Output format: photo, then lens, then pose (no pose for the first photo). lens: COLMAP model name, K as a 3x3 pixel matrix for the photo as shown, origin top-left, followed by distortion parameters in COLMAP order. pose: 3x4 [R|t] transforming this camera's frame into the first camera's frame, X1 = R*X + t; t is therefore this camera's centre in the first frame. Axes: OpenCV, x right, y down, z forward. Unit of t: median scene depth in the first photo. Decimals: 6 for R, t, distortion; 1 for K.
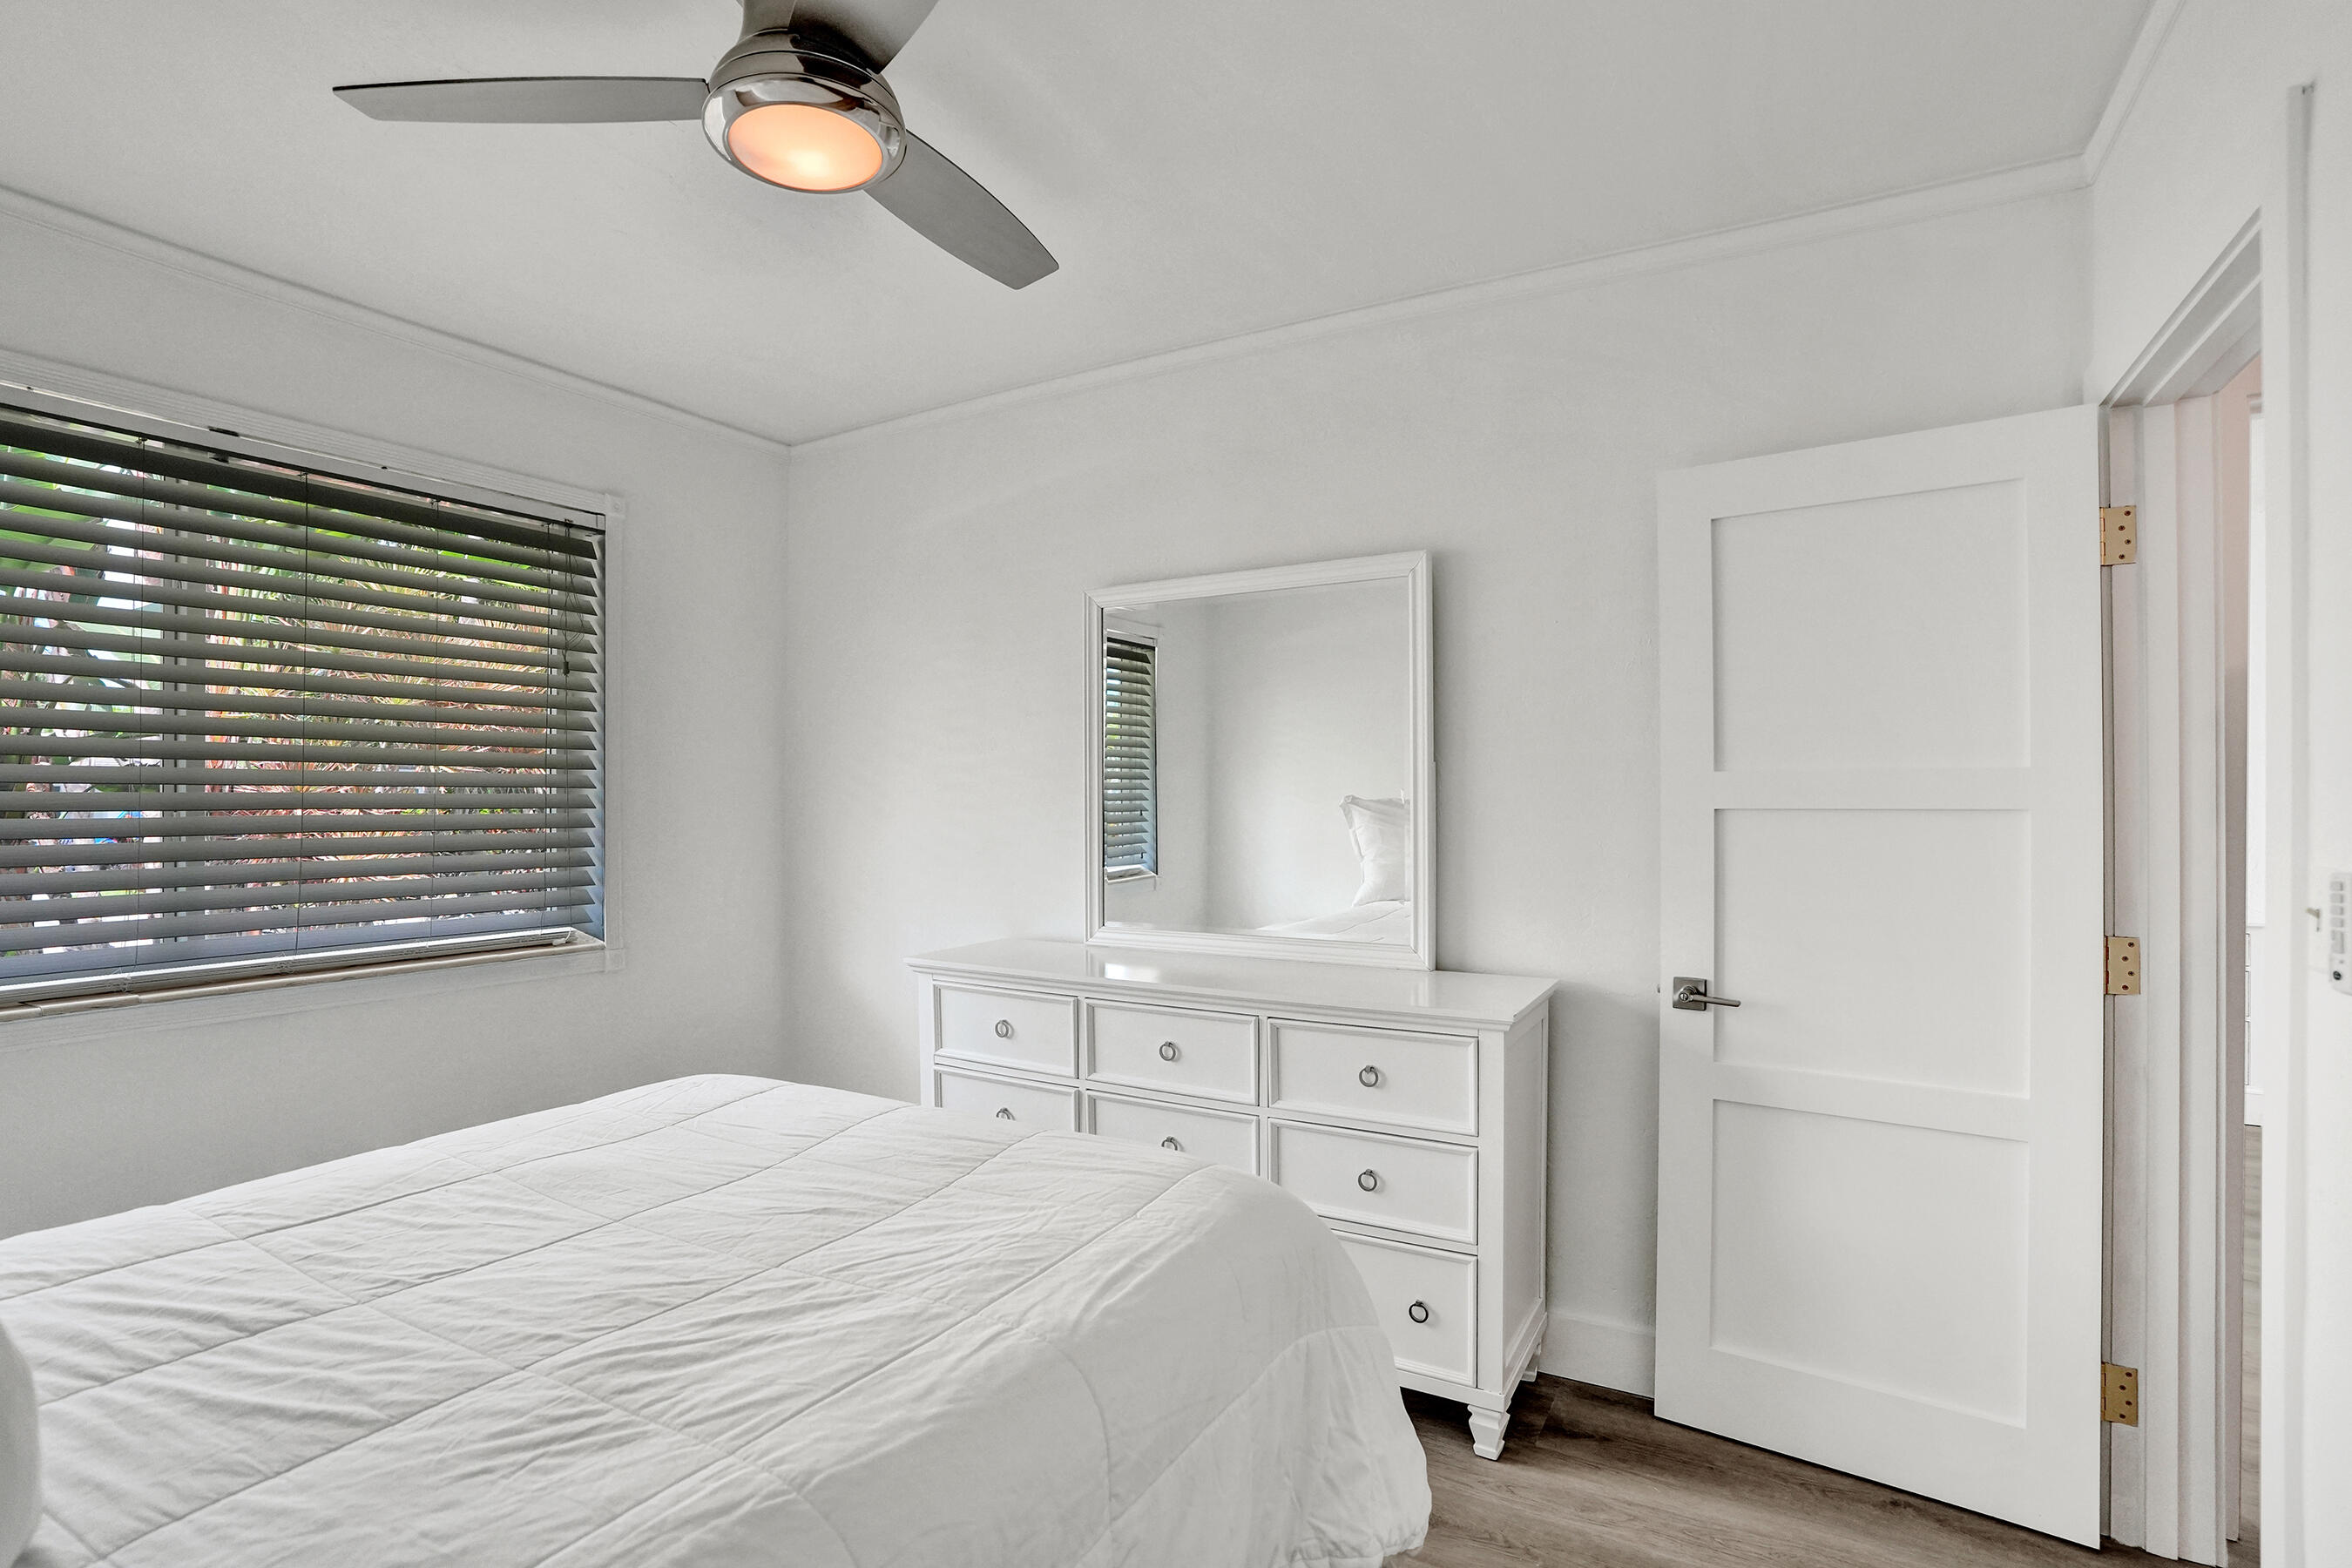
lens RADIAL K [[1096.1, 0, 1184.3], [0, 1096.1, 788.5], [0, 0, 1]] dist [-0.017759, -0.000184]
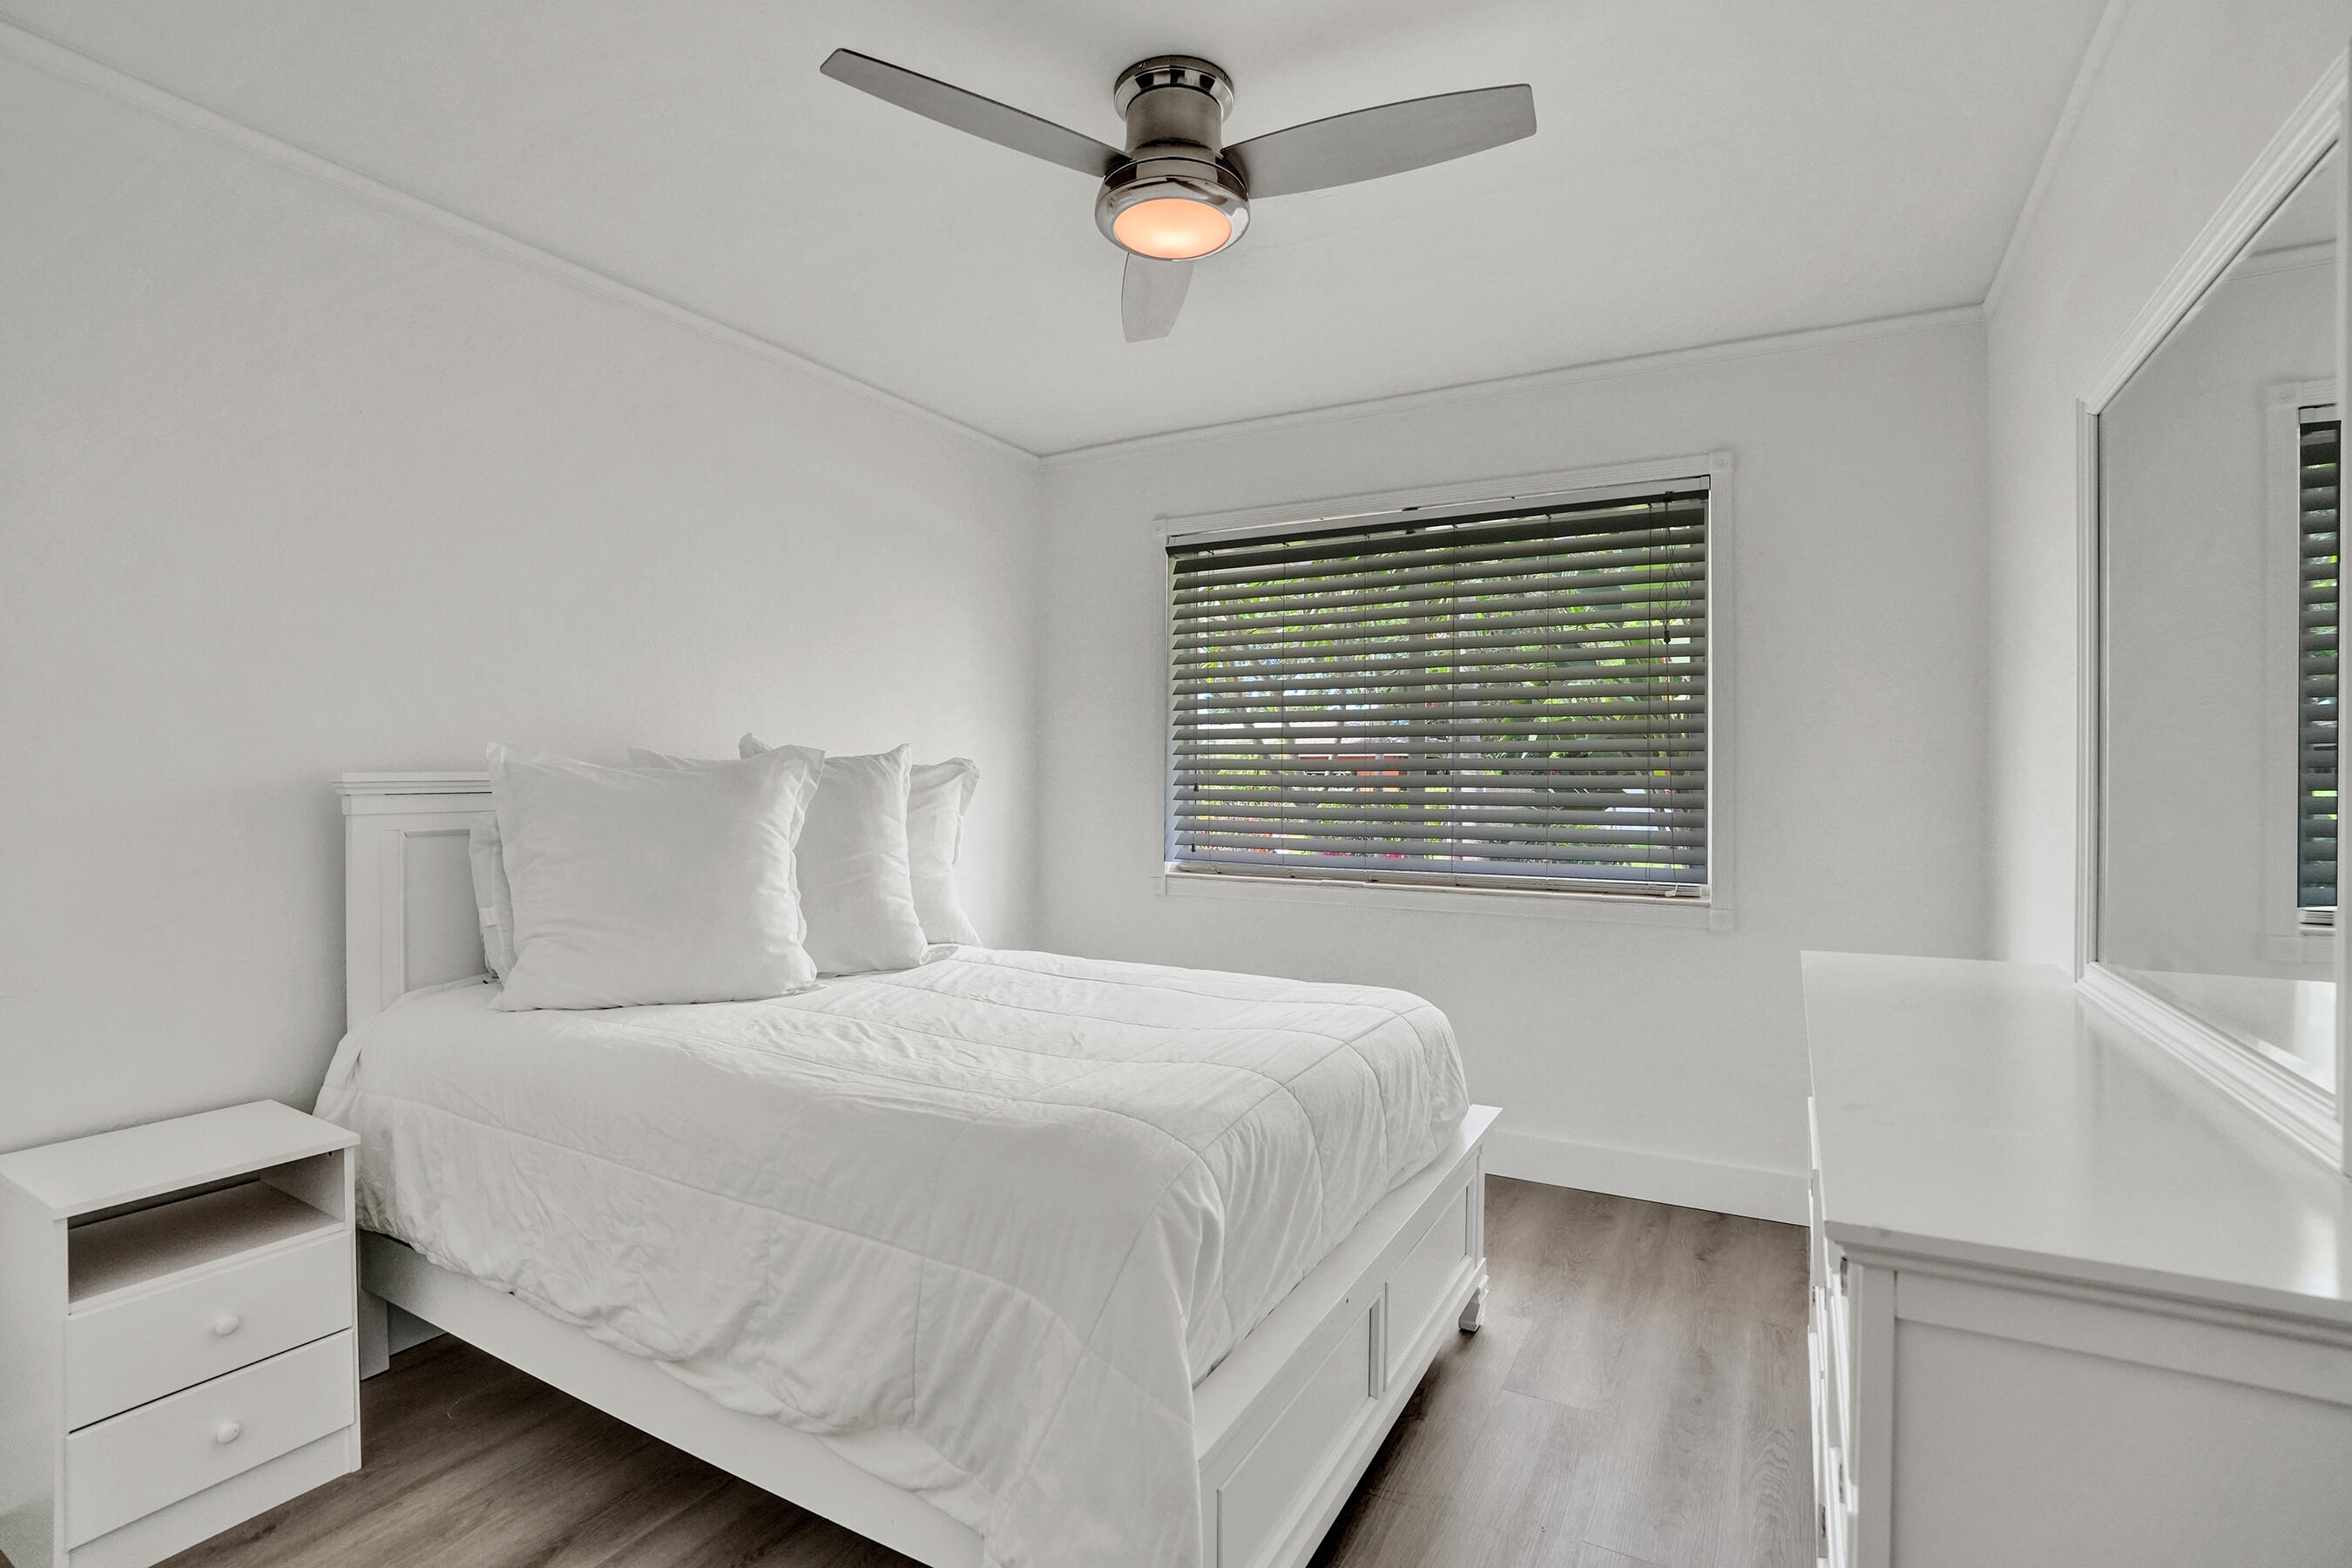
lens RADIAL K [[1096.1, 0, 1189.4], [0, 1096.1, 787.4], [0, 0, 1]] dist [-0.017759, -0.000184]
pose [[0.021848, 0.010311, -0.999708, 0.610807], [0.006539, 0.999924, 0.010456, 0.028500], [0.999740, -0.006765, 0.021779, 0.642292]]
